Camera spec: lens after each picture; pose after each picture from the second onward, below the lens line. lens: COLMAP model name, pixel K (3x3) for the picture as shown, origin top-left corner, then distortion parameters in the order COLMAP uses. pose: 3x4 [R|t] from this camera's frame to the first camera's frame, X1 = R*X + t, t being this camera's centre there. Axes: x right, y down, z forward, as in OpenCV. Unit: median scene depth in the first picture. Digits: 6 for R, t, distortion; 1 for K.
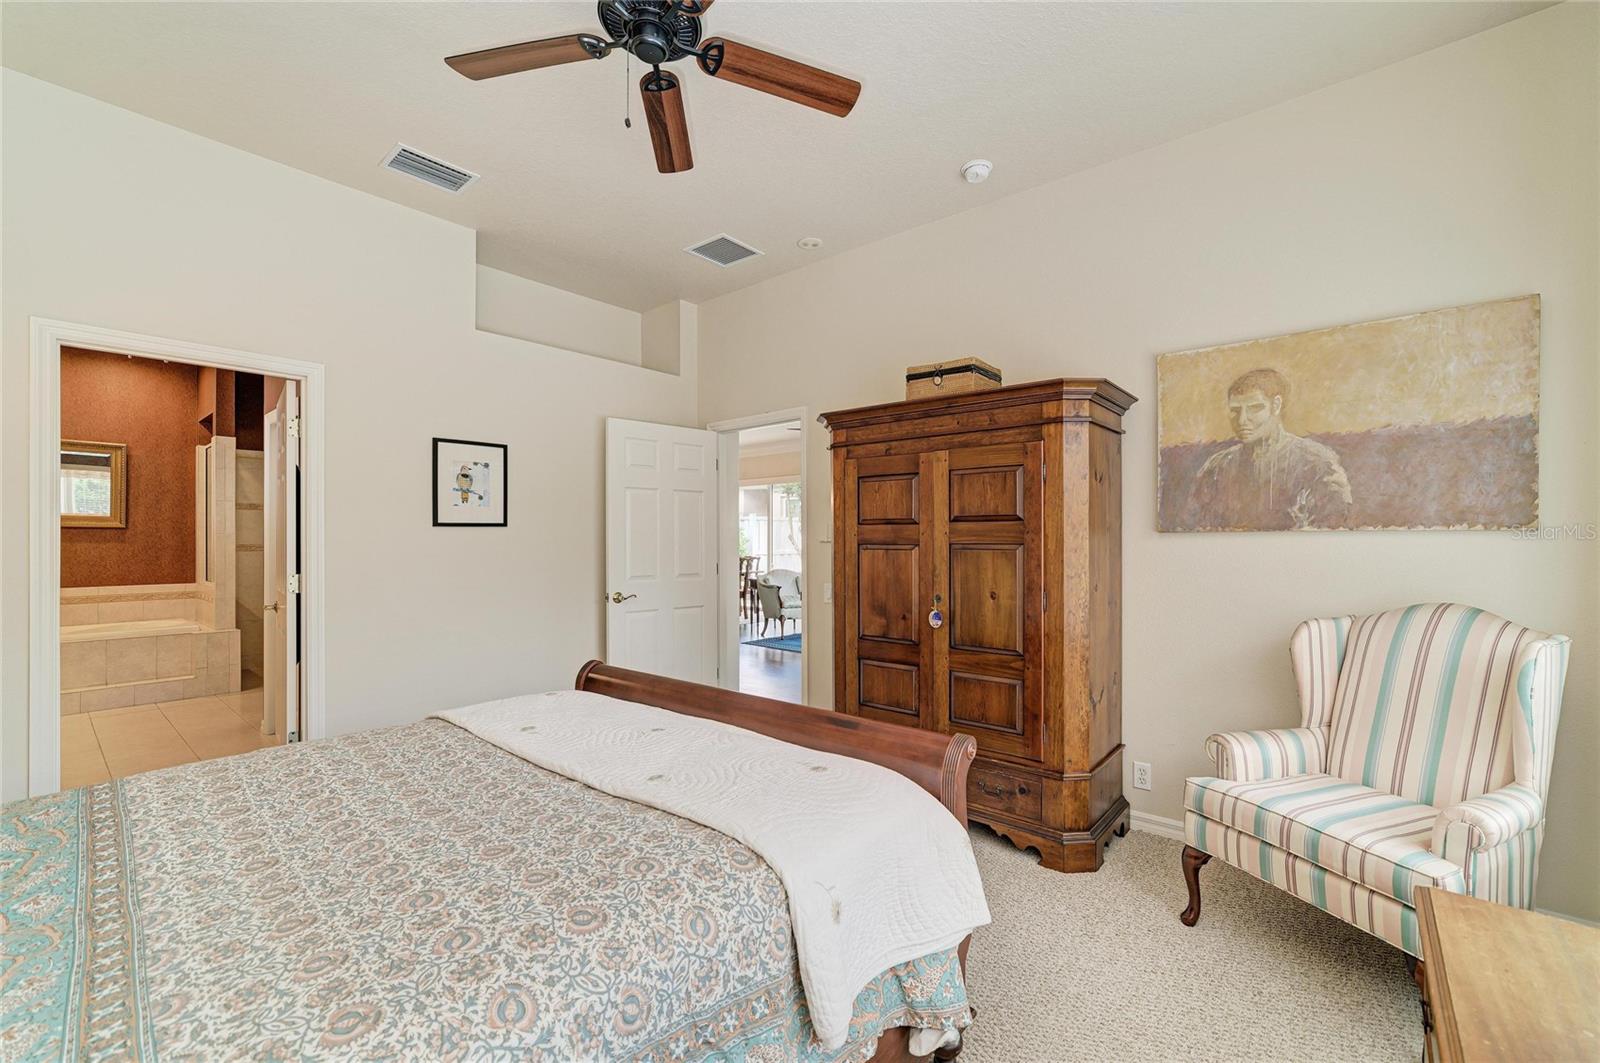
lens RADIAL K [[660.2, 0, 810.8], [0, 660.2, 539.2], [0, 0, 1]] dist [0.001465, -0.002467]
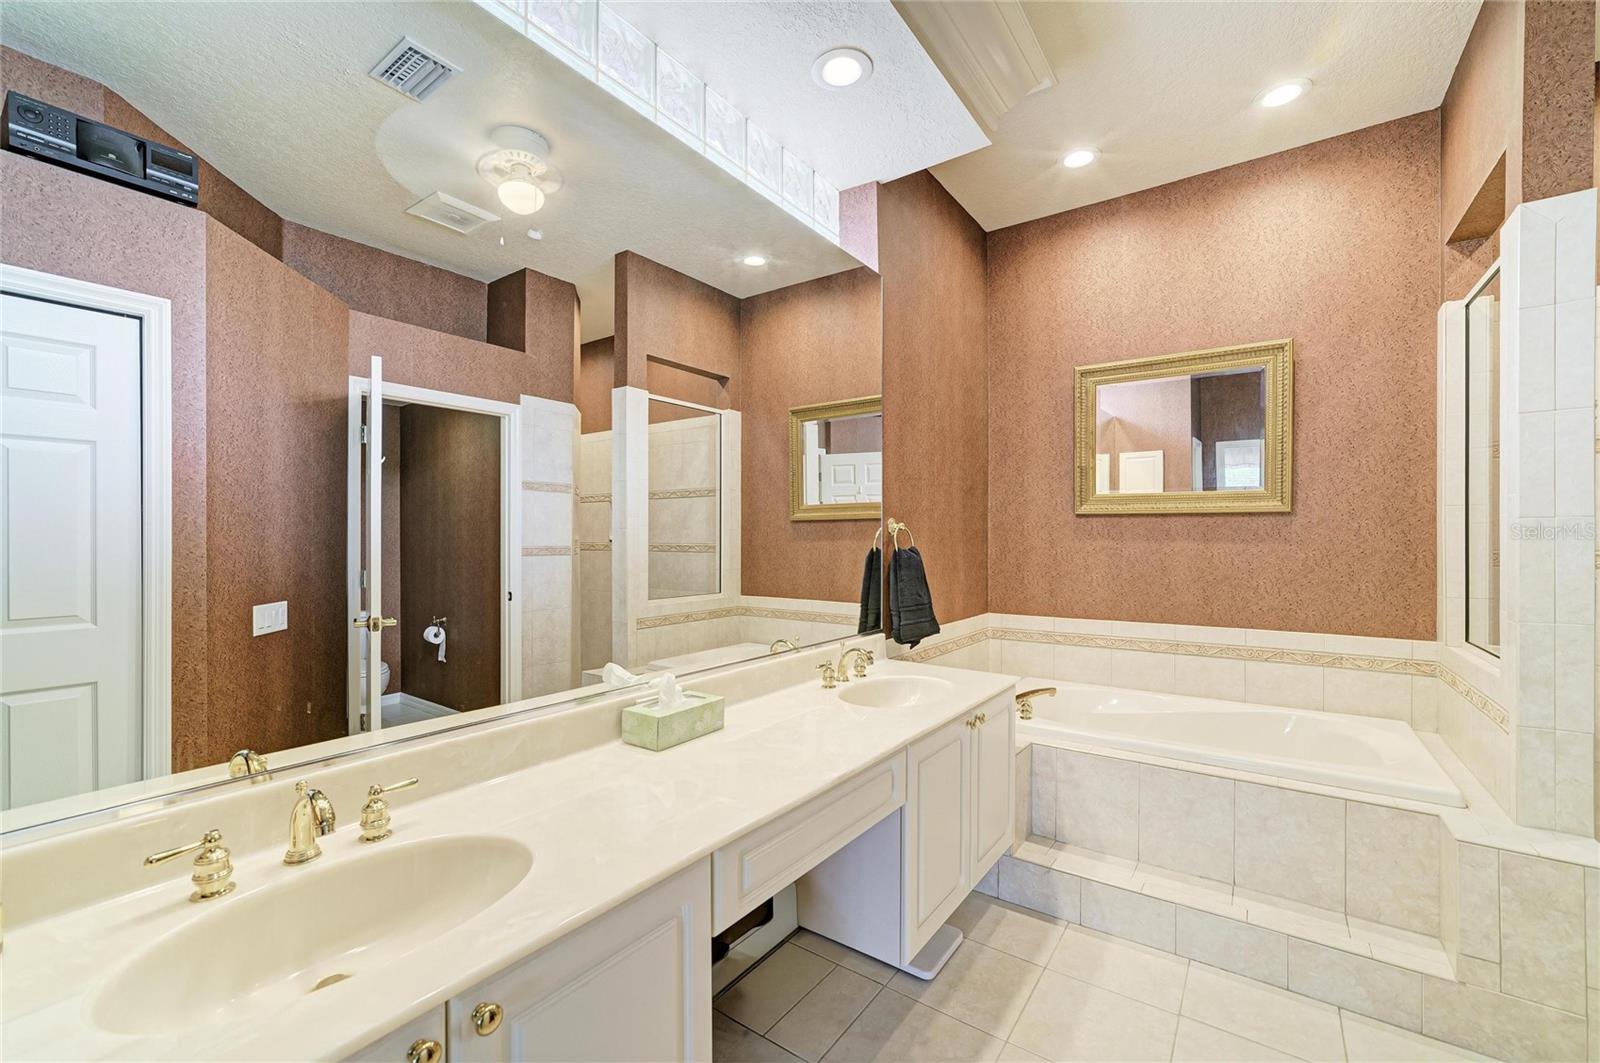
lens RADIAL K [[660.2, 0, 810.8], [0, 660.2, 539.2], [0, 0, 1]] dist [0.001465, -0.002467]
pose [[0.098967, 0.002291, -0.995088, -0.587464], [0.001479, 0.999996, 0.002449, 0.000882], [0.995090, -0.001714, 0.098963, 0.596700]]
